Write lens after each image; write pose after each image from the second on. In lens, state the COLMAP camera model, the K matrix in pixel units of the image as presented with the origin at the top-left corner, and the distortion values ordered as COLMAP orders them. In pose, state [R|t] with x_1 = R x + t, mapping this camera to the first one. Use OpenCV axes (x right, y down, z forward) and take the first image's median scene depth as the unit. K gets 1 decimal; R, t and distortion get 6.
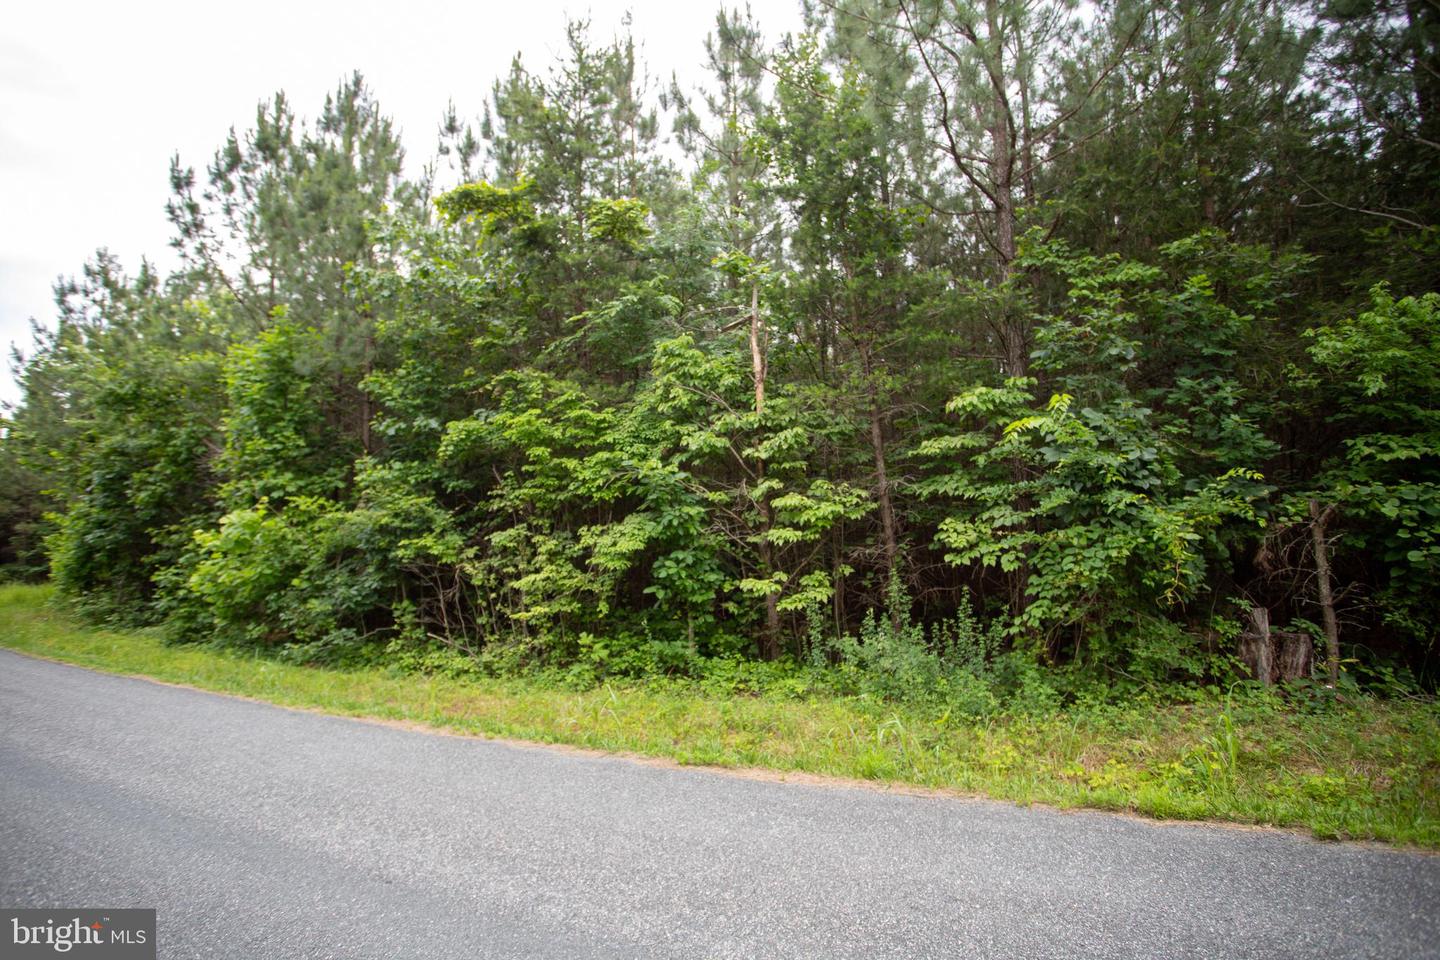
lens RADIAL K [[703.3, 0, 706.6], [0, 703.3, 471.2], [0, 0, 1]] dist [-0.095407, 0.048409]
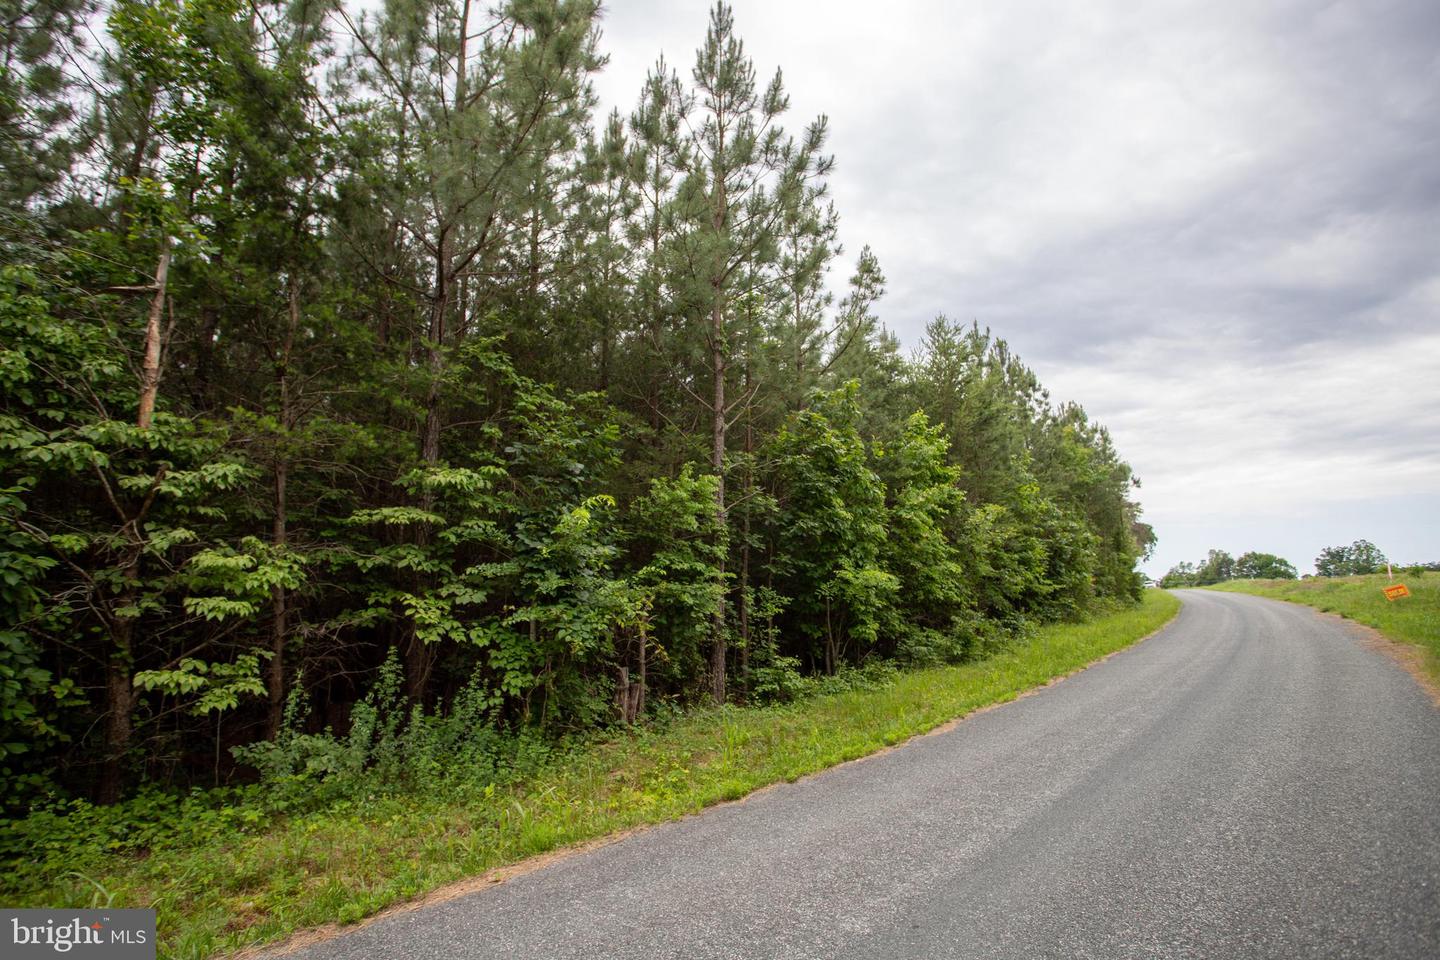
lens RADIAL K [[733.9, 0, 720.0], [0, 733.9, 480.0], [0, 0, 1]] dist [-0.037797, 0.018182]
pose [[0.272147, 0.183351, 0.944626, -0.485526], [-0.084135, 0.982453, -0.166454, 0.042729], [-0.958570, -0.034176, 0.282798, 0.289003]]
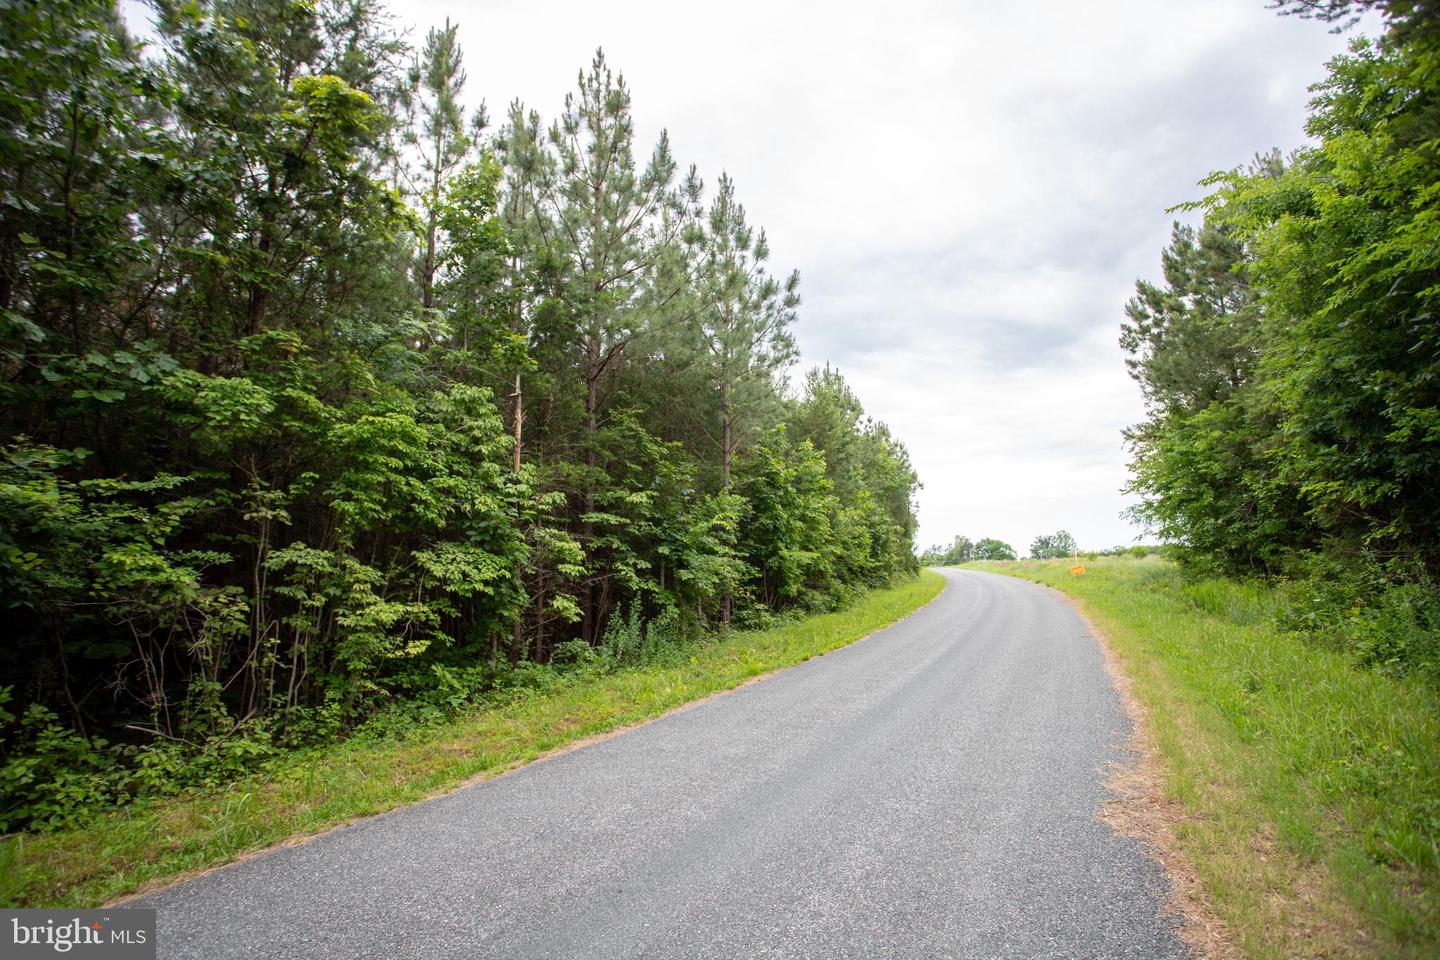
lens RADIAL K [[706.1, 0, 713.3], [0, 706.1, 472.6], [0, 0, 1]] dist [-0.075817, 0.033691]
pose [[0.012590, 0.170560, 0.985267, -1.343506], [-0.091136, 0.981439, -0.168733, 0.117996], [-0.995759, -0.087669, 0.027900, 0.690394]]
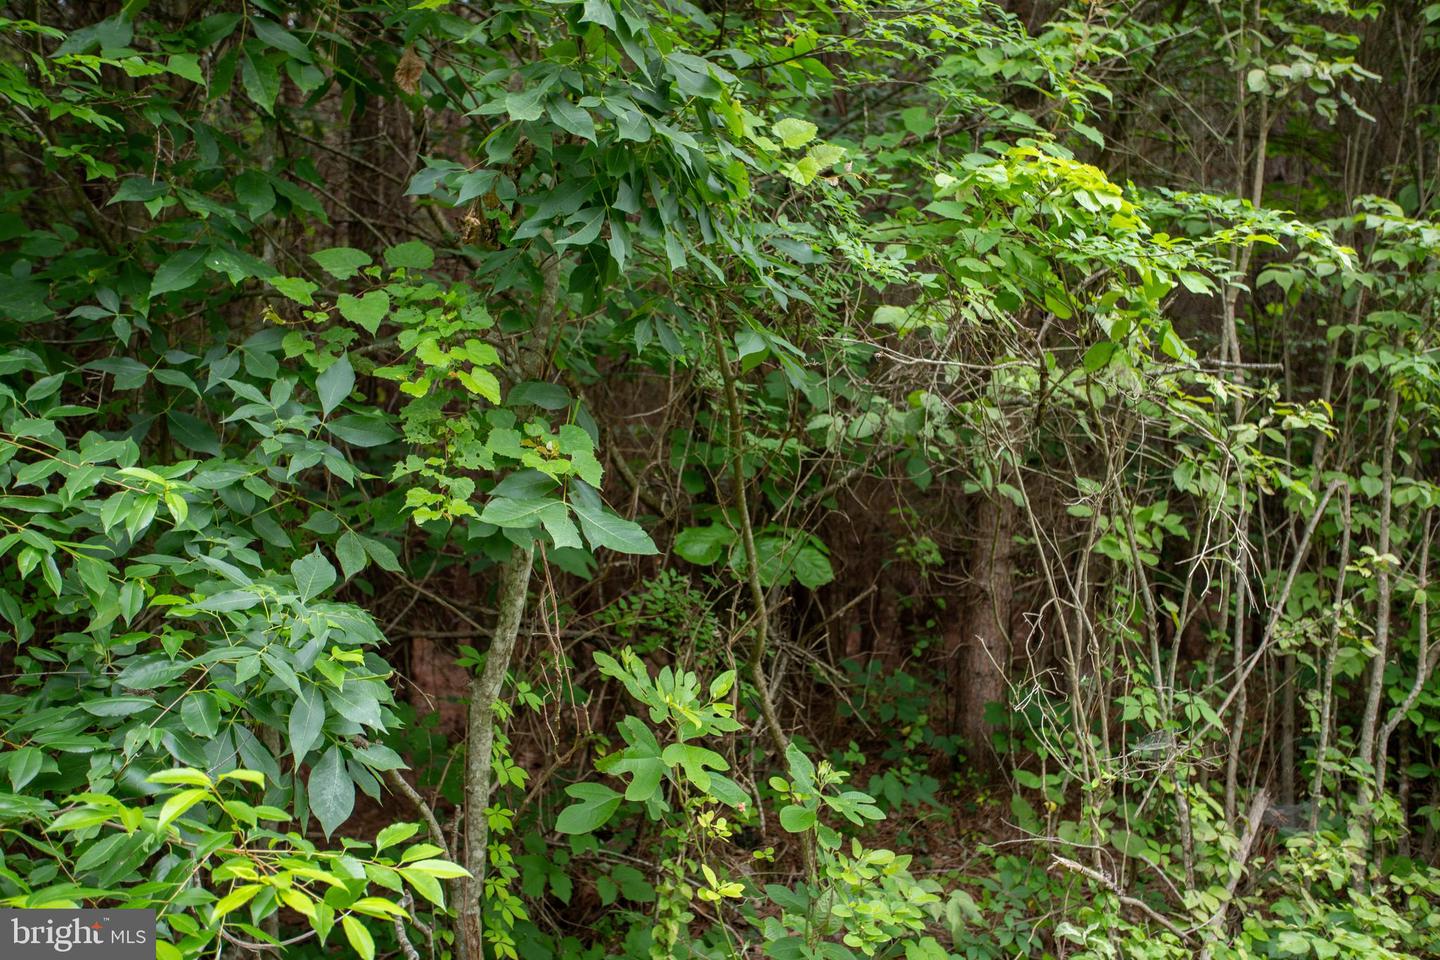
lens RADIAL K [[1452.4, 0, 719.3], [0, 1452.4, 467.5], [0, 0, 1]] dist [0.007050, 0.033934]
pose [[0.522838, 0.022921, 0.852124, -0.960648], [-0.114887, 0.992413, 0.043796, 0.210649], [-0.844655, -0.120797, 0.521504, 1.210504]]
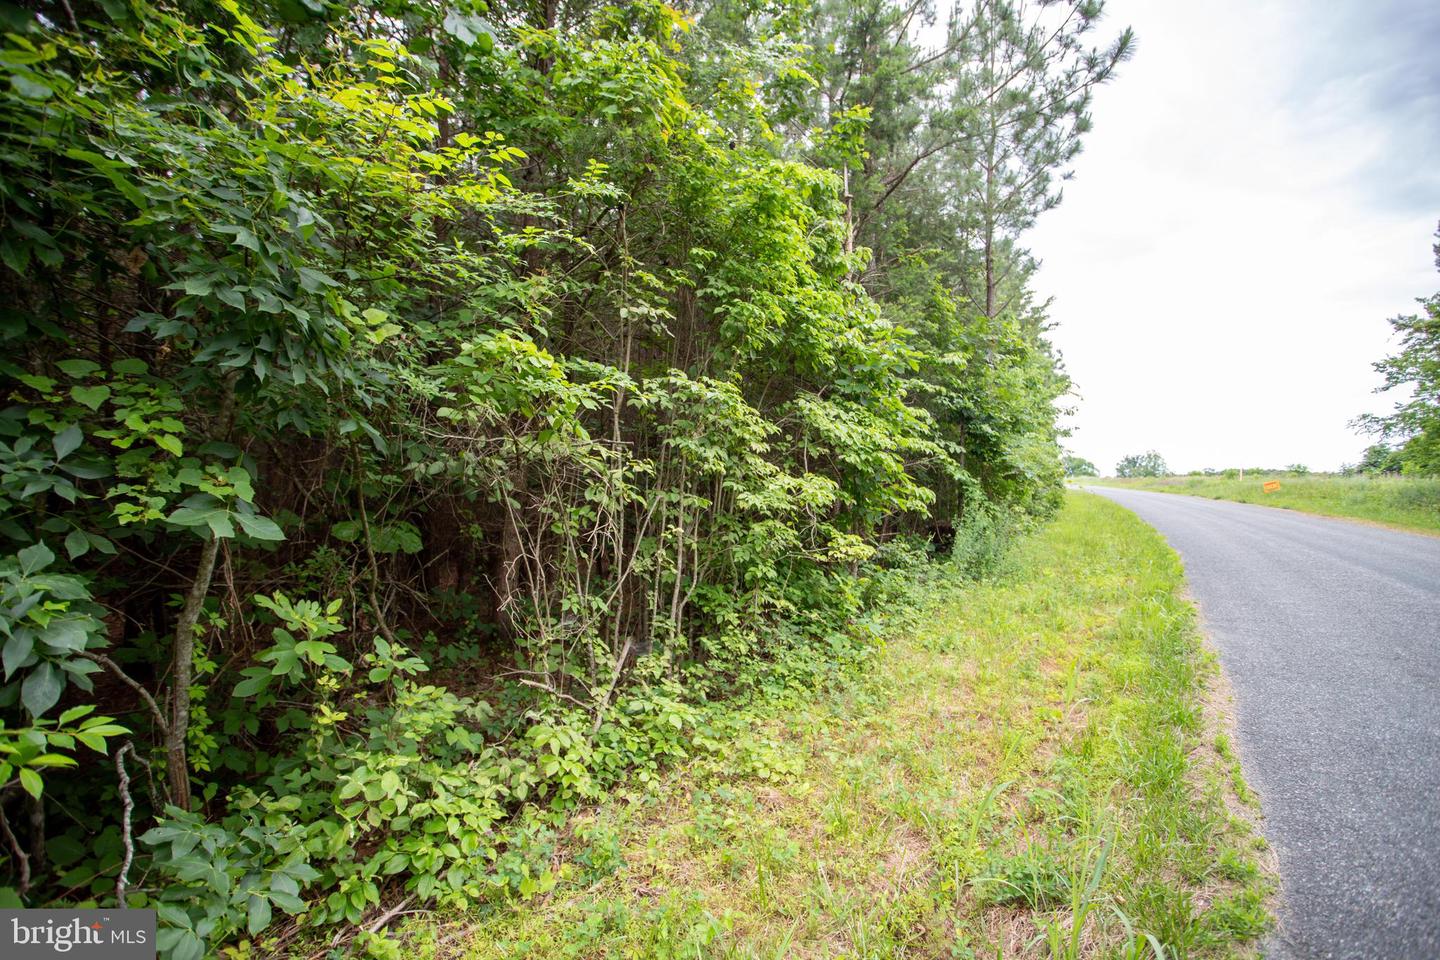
lens RADIAL K [[706.1, 0, 713.3], [0, 706.1, 472.6], [0, 0, 1]] dist [-0.075817, 0.033691]
pose [[0.099683, 0.045048, 0.993999, -0.954448], [-0.121066, 0.992102, -0.032821, 0.207577], [-0.987627, -0.117067, 0.104350, 1.193270]]
